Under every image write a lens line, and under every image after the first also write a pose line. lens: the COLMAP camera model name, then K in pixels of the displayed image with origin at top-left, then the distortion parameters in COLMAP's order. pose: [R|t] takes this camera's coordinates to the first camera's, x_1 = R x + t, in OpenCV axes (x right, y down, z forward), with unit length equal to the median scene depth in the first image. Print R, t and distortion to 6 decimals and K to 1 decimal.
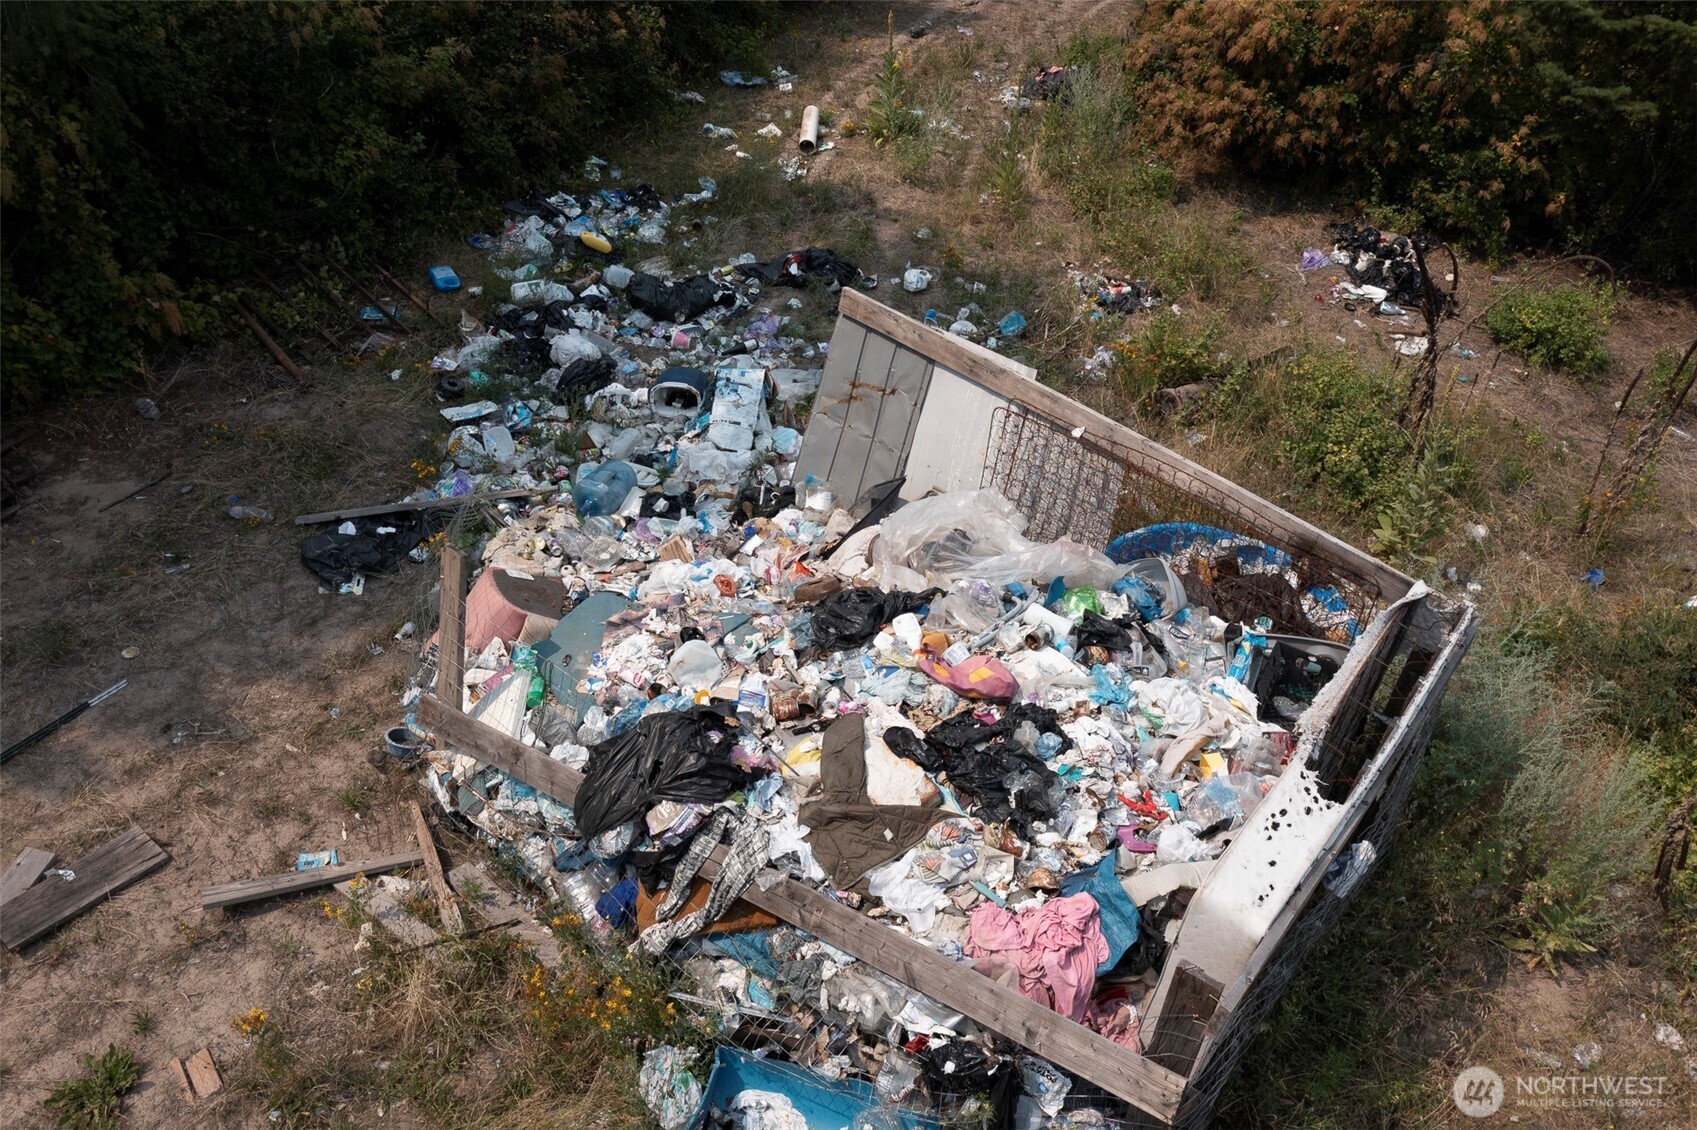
lens RADIAL K [[1346.9, 0, 848.3], [0, 1346.9, 567.2], [0, 0, 1]] dist [0.008341, -0.006607]
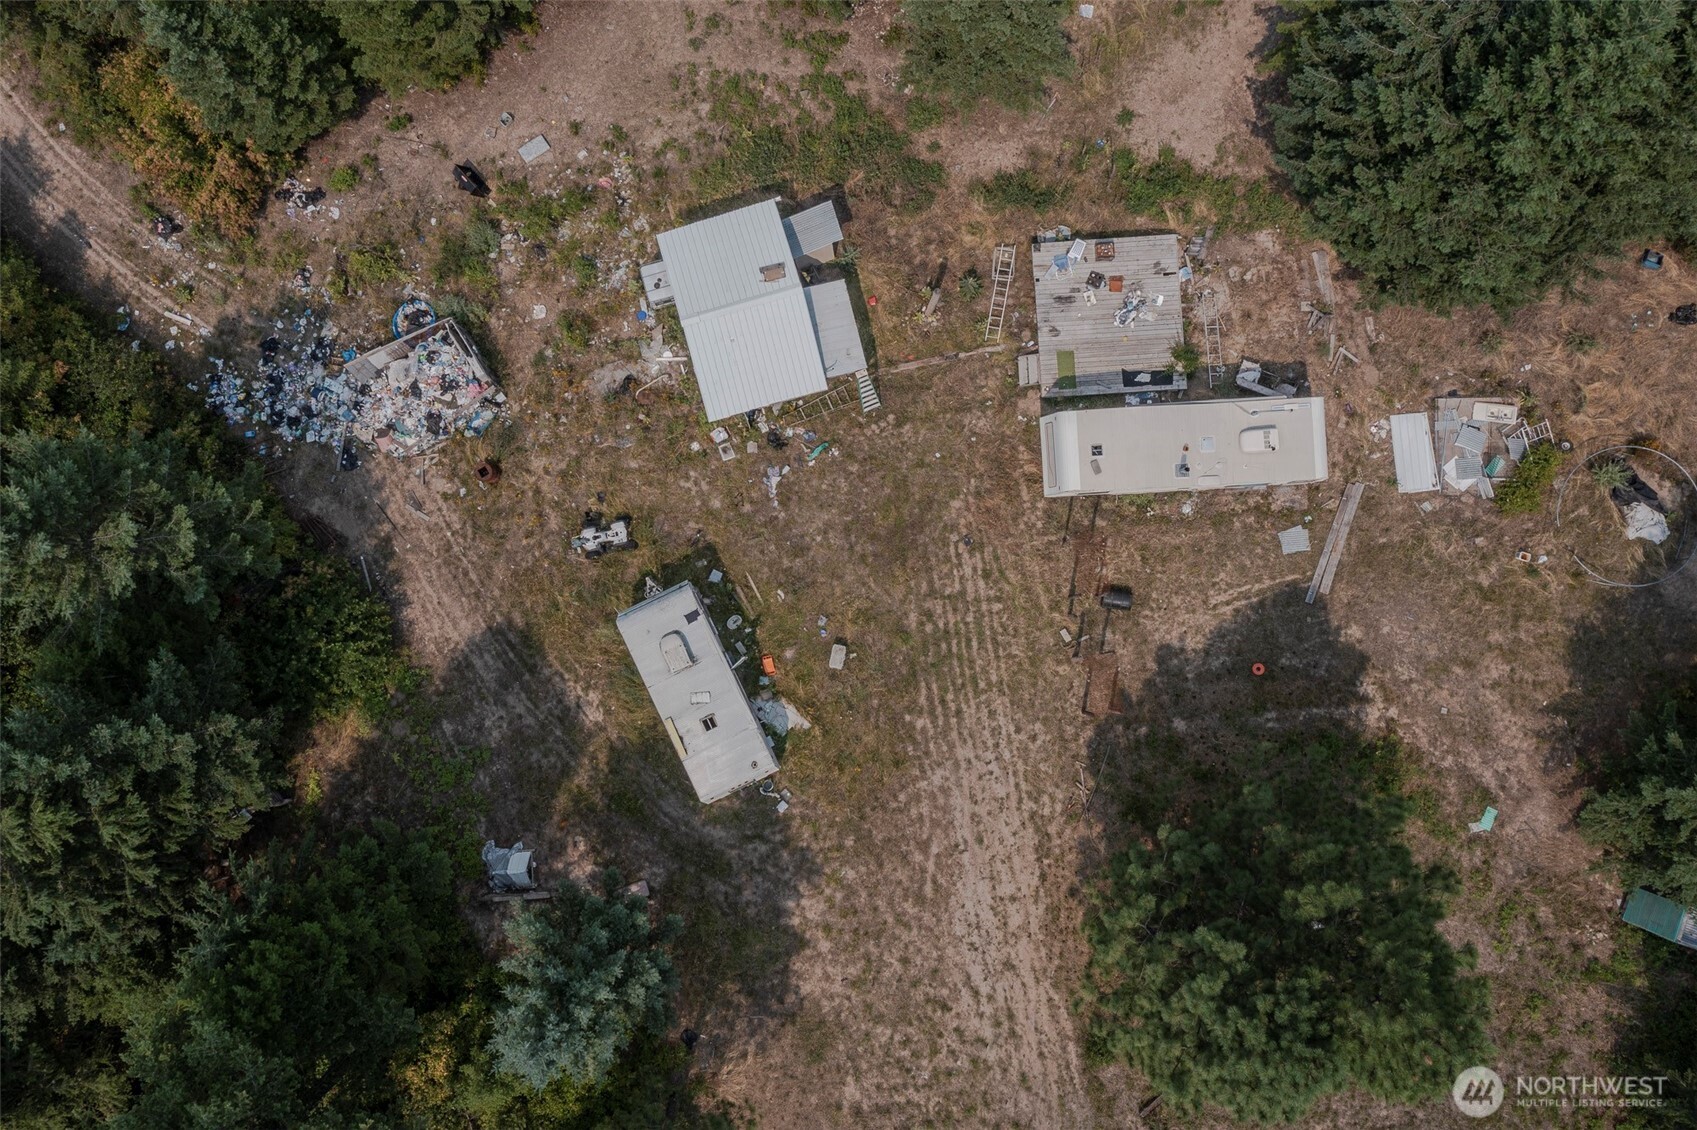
lens RADIAL K [[1346.9, 0, 848.3], [0, 1346.9, 567.2], [0, 0, 1]] dist [0.008341, -0.006607]
pose [[0.343180, -0.939266, 0.002455, -0.067615], [0.625065, 0.230330, 0.745816, -2.356394], [-0.701085, -0.254414, 0.666148, -3.623130]]
